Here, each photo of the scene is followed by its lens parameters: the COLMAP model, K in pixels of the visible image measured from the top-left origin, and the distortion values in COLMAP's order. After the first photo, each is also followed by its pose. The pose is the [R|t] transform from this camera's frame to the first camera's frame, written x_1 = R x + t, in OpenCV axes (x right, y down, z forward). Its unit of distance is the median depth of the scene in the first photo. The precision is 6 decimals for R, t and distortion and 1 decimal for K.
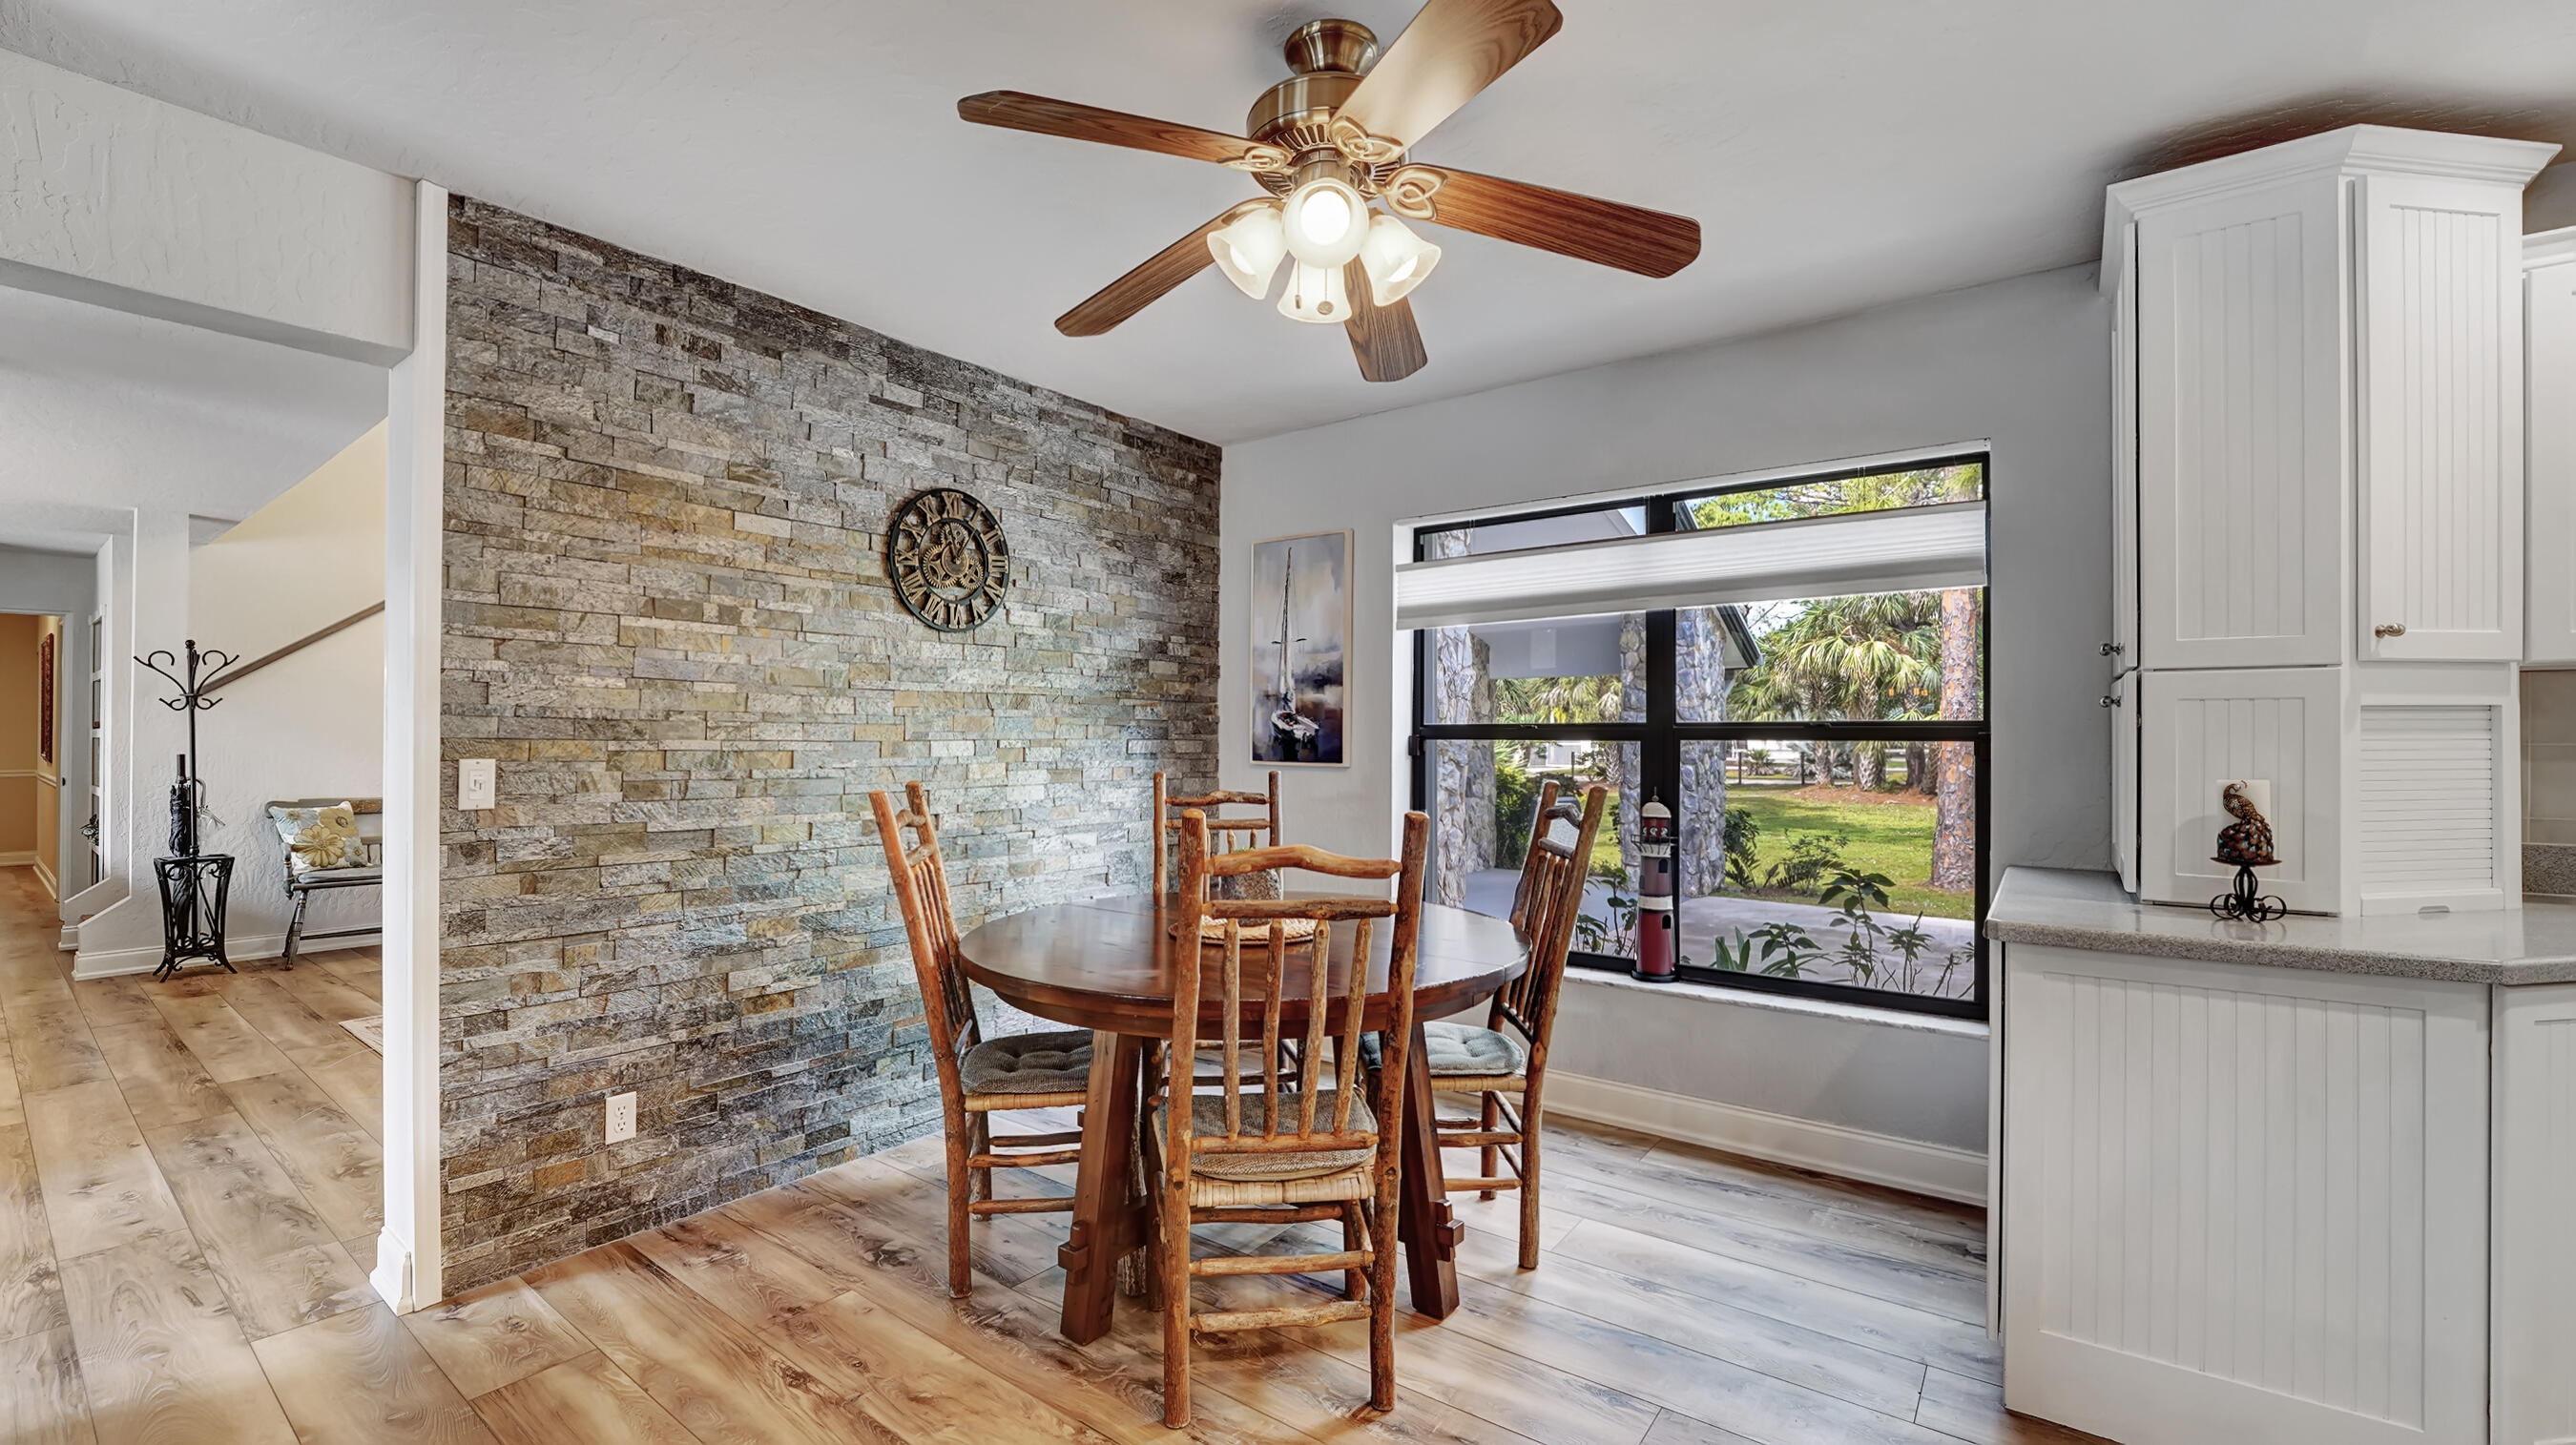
lens RADIAL K [[1062.3, 0, 1262.8], [0, 1062.3, 722.8], [0, 0, 1]] dist [-0.026930, 0.002596]
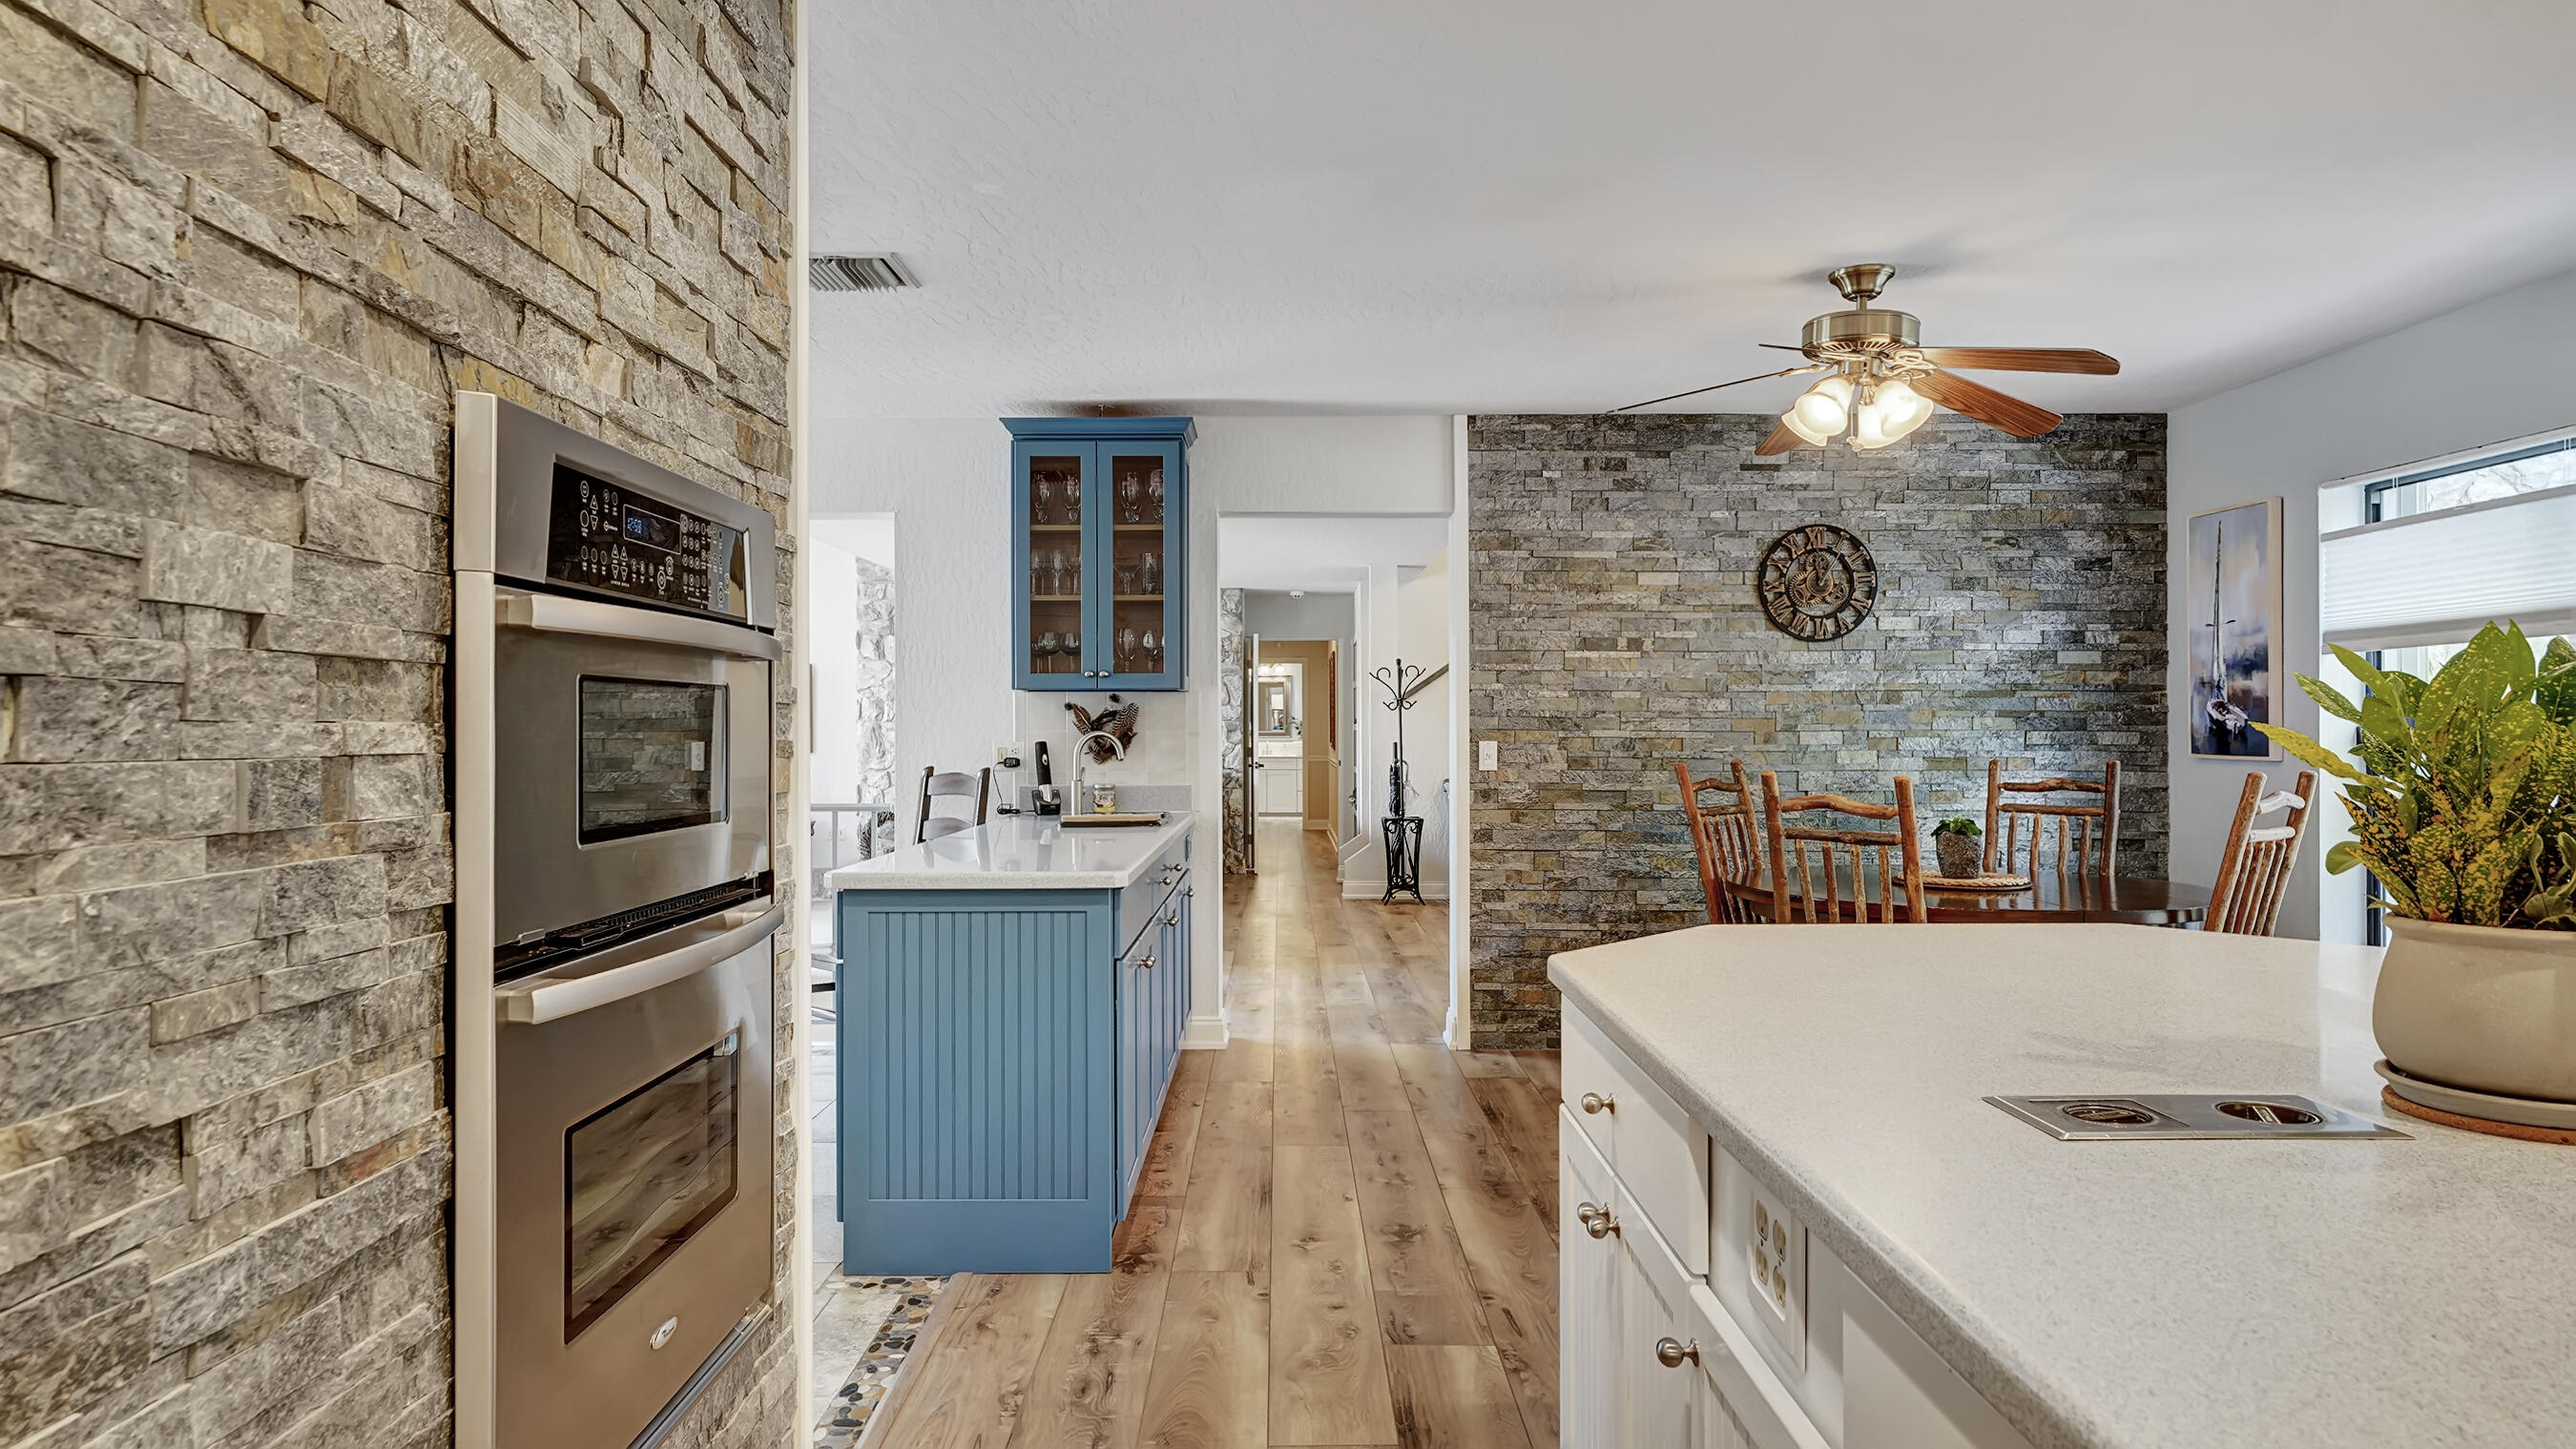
lens RADIAL K [[1522.5, 0, 1289.0], [0, 1522.5, 725.2], [0, 0, 1]] dist [-0.000003, 0.000012]
pose [[0.619349, -0.003202, -0.785109, 0.749542], [0.010946, 0.999930, 0.004557, -0.005166], [0.785039, -0.011416, 0.619341, -0.596955]]
